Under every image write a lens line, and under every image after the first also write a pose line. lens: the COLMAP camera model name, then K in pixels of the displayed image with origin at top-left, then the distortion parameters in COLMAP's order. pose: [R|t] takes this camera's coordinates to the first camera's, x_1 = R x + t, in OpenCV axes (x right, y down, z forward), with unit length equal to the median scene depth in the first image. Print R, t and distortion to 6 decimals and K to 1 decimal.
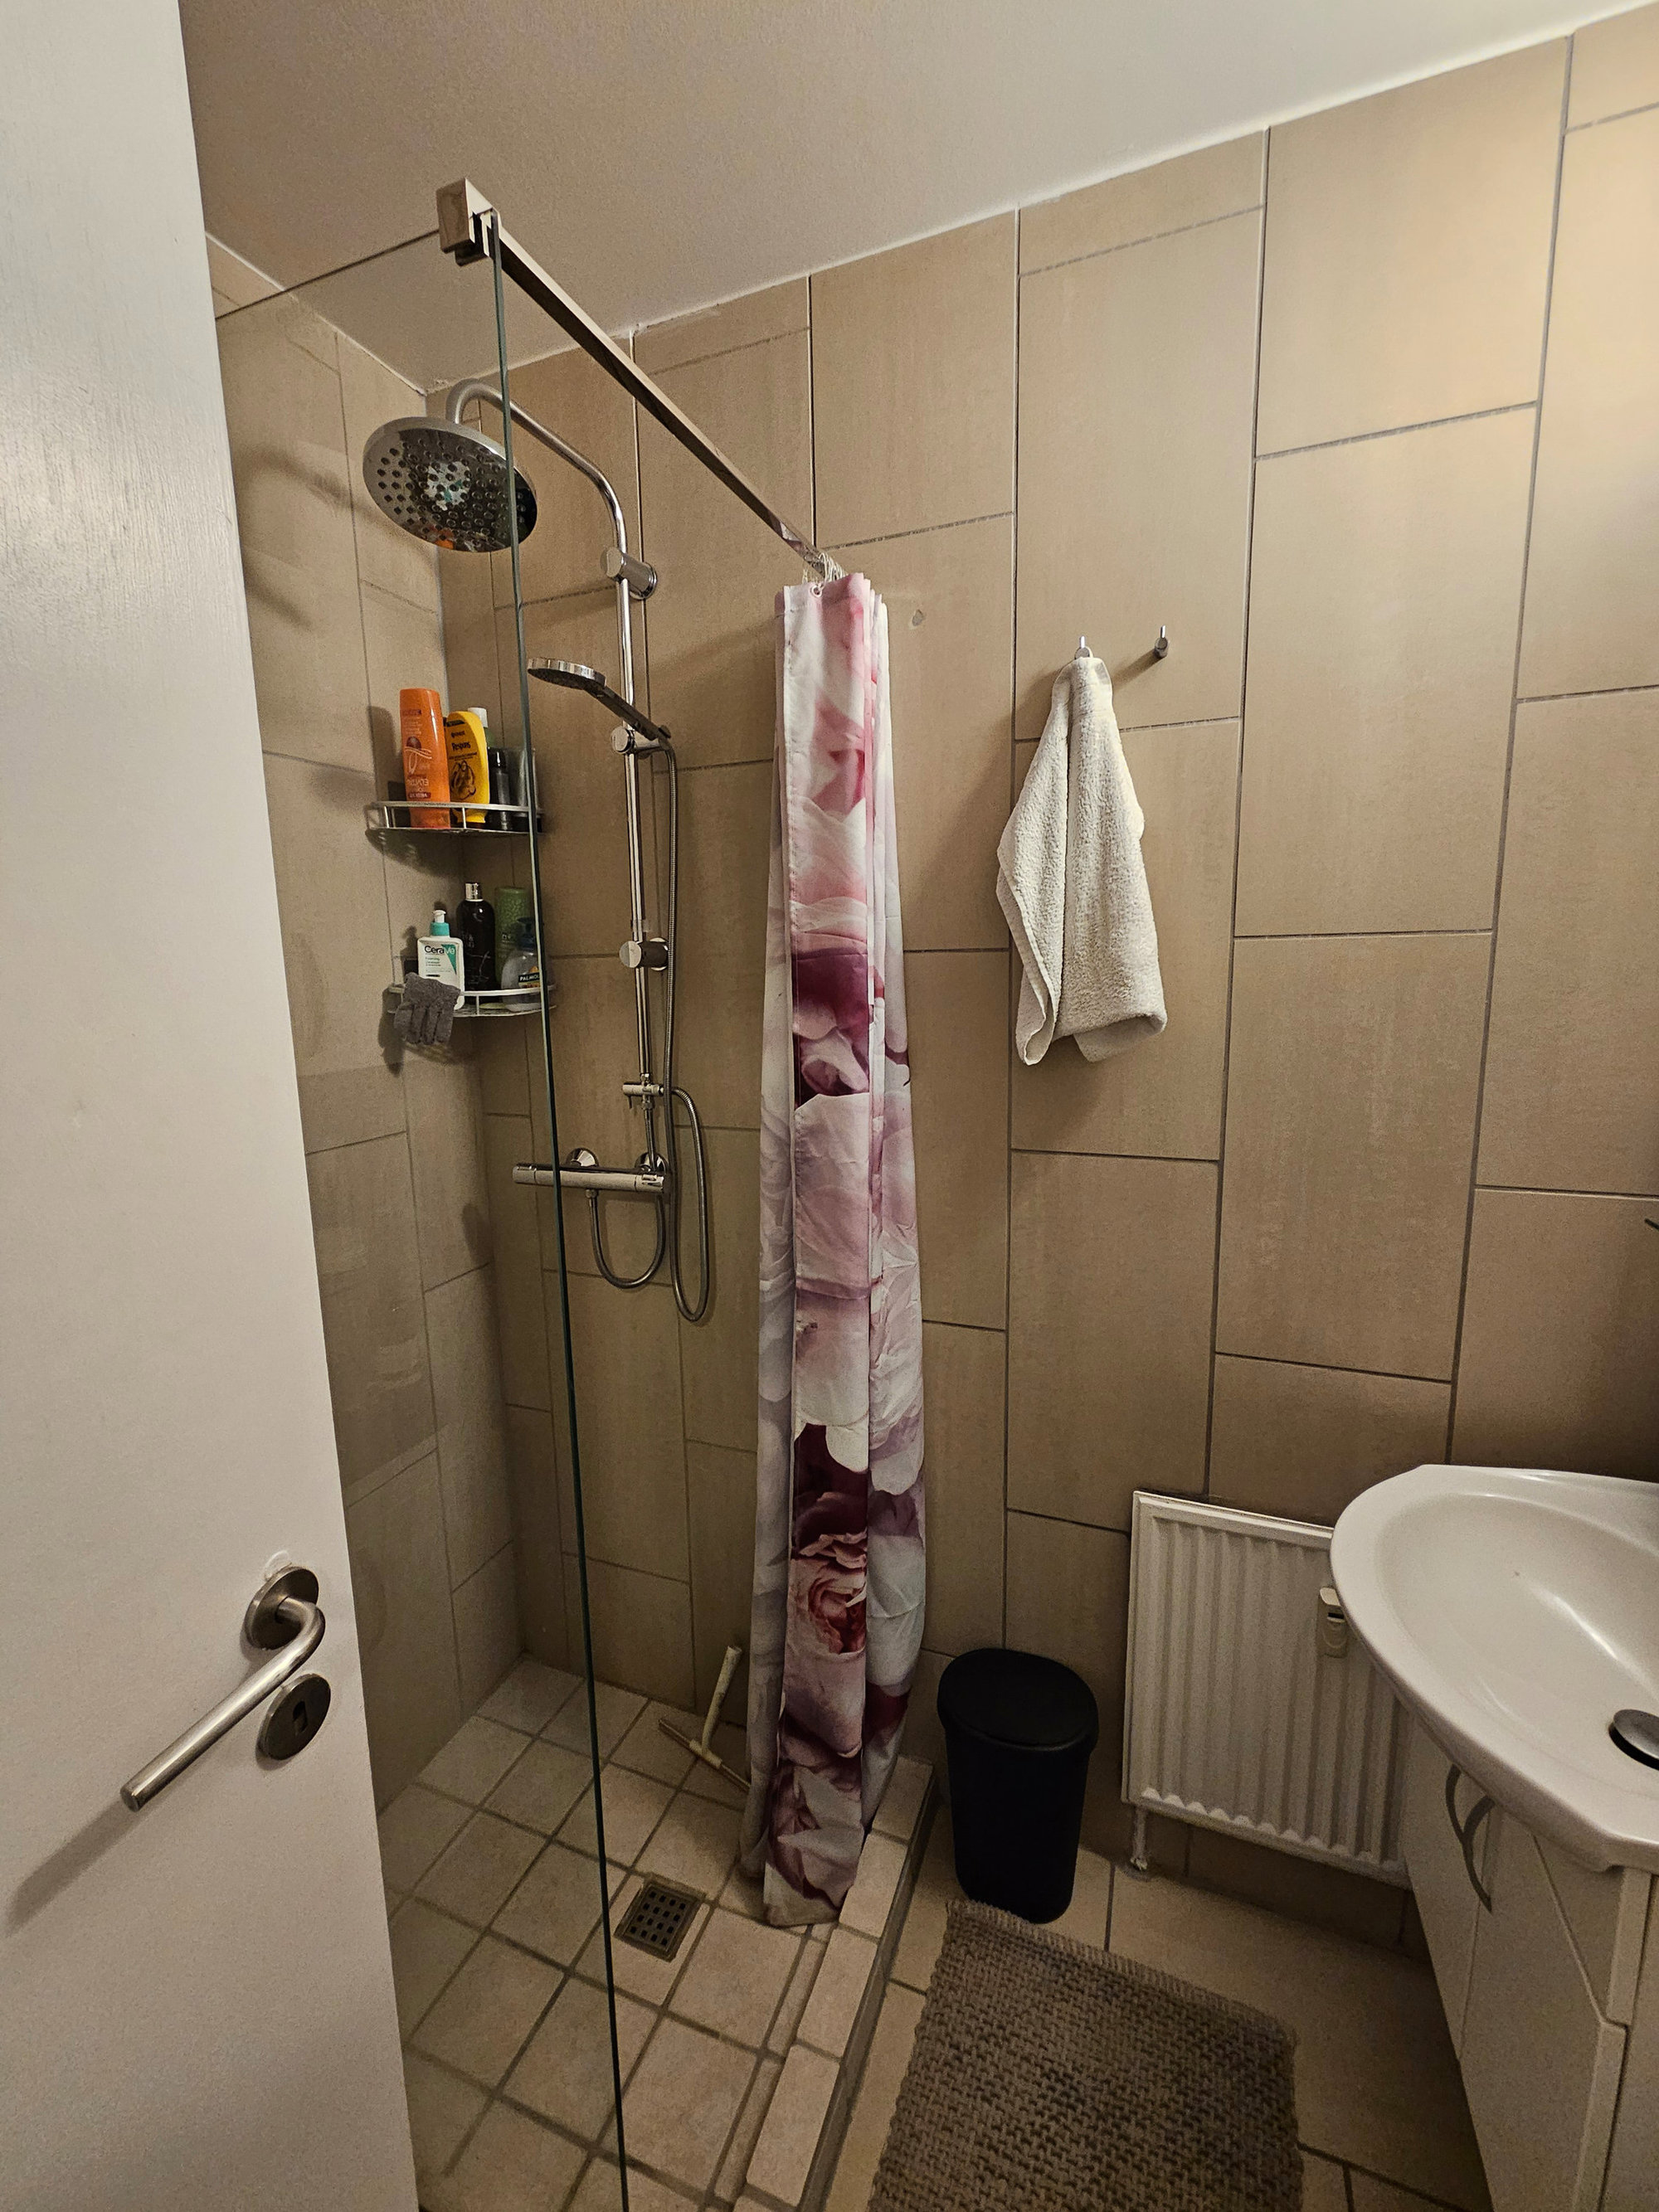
lens RADIAL K [[908.4, 0, 829.5], [0, 908.4, 1106.0], [0, 0, 1]] dist [0.000864, 0.000137]
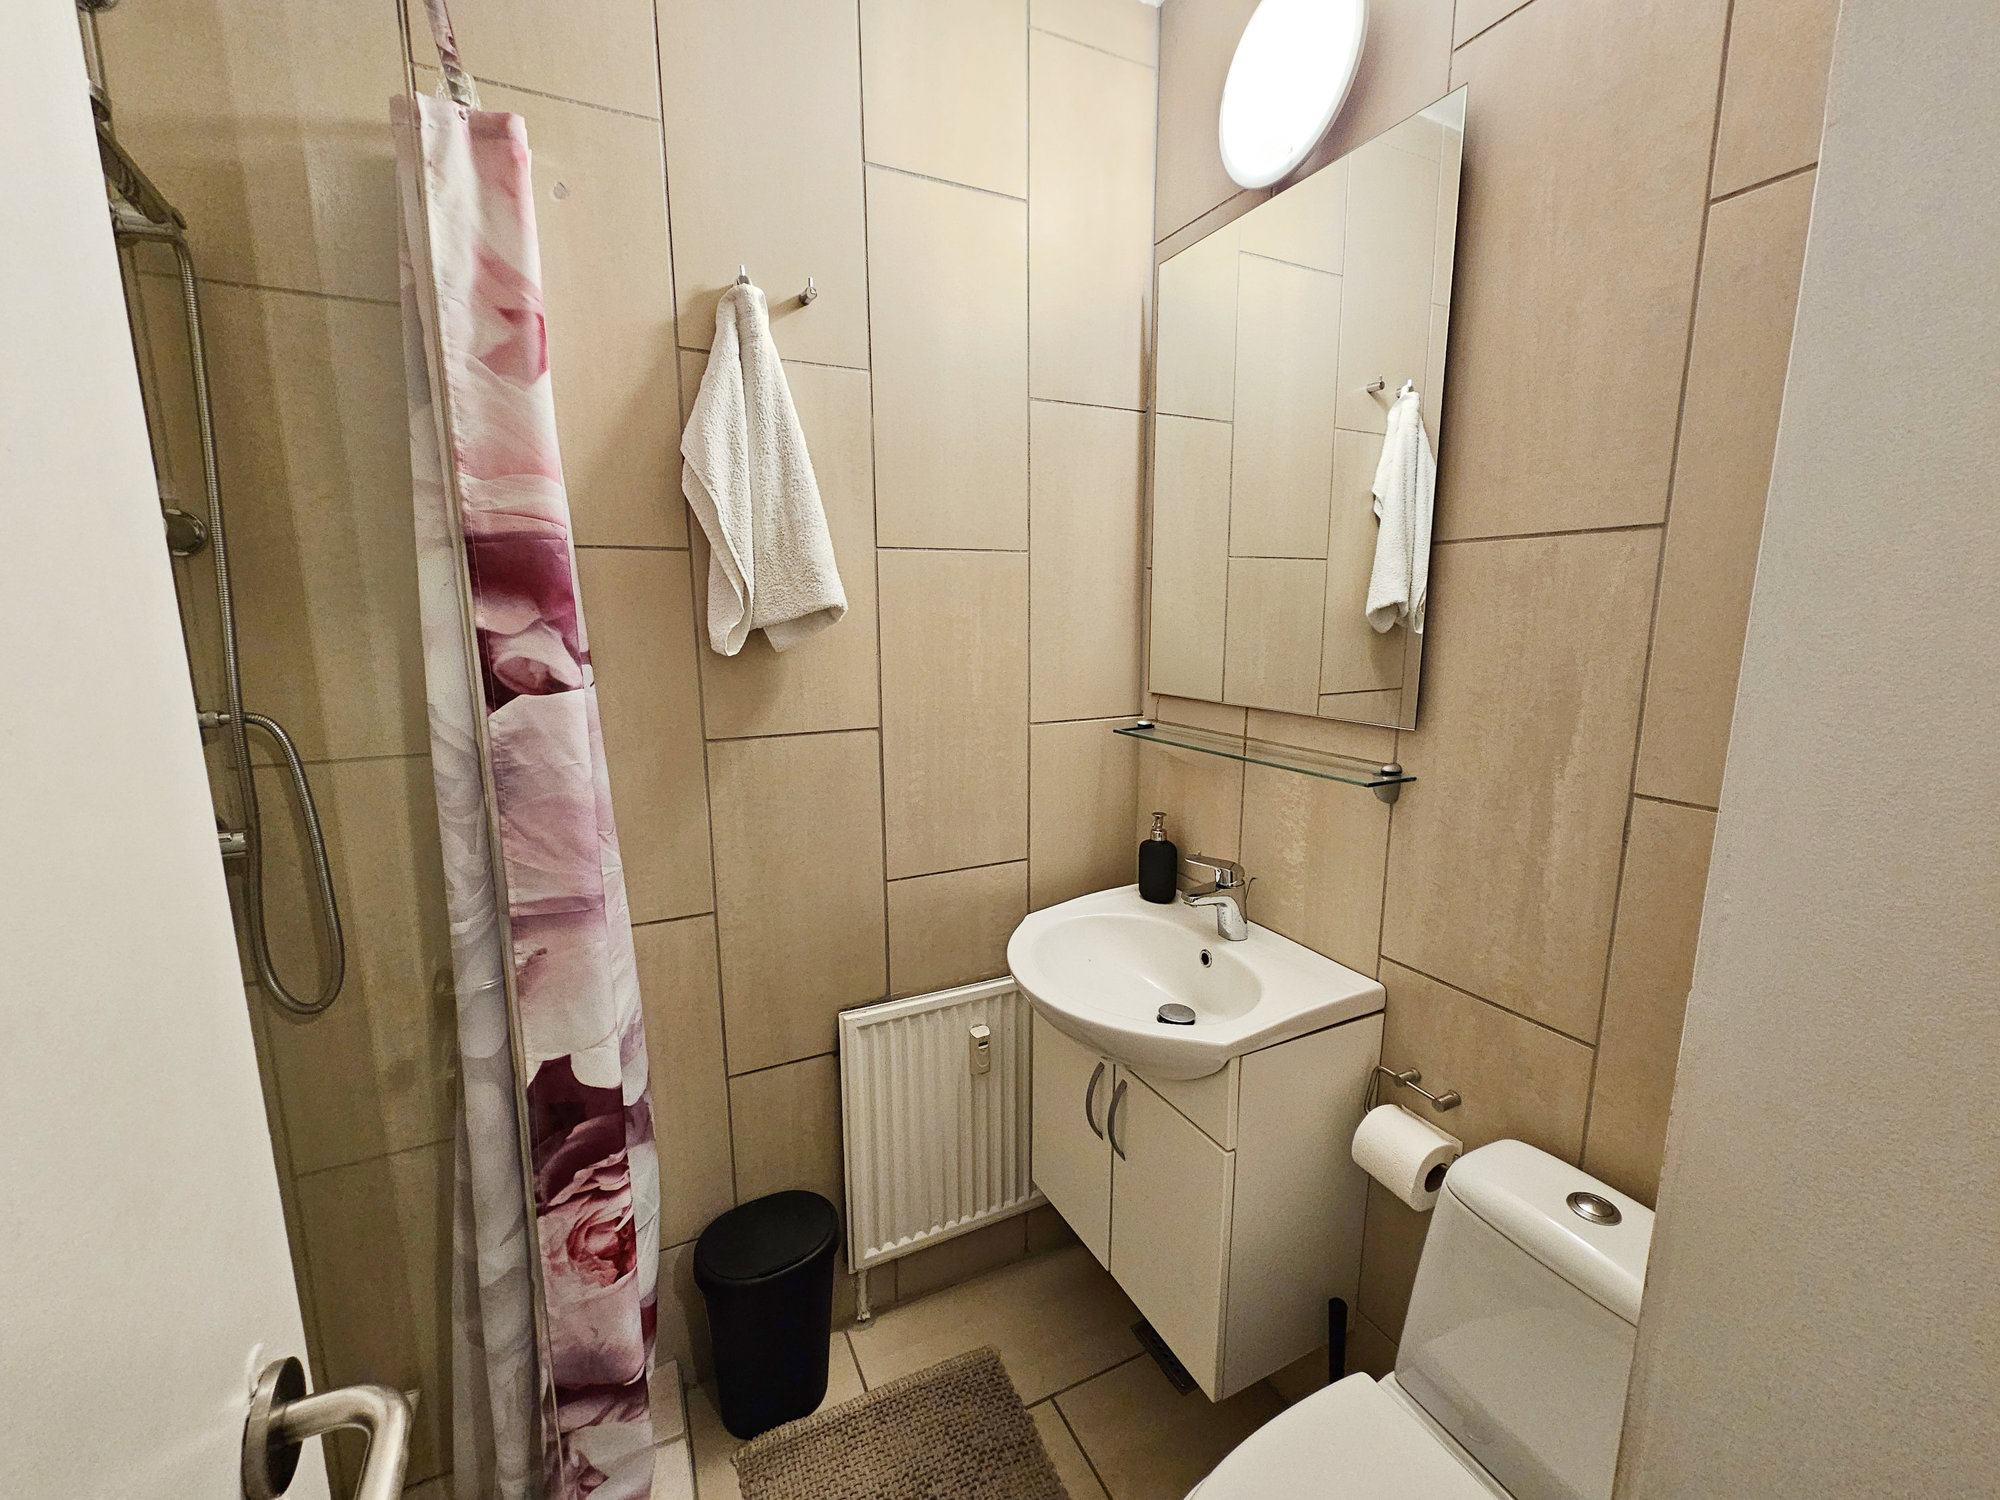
lens RADIAL K [[821.3, 0, 993.5], [0, 821.3, 751.8], [0, 0, 1]] dist [0.000864, 0.000137]
pose [[0.681221, -0.113960, 0.723154, -0.282839], [0.105864, 0.992762, 0.056722, 0.045164], [-0.724383, 0.037915, 0.688354, 0.102055]]
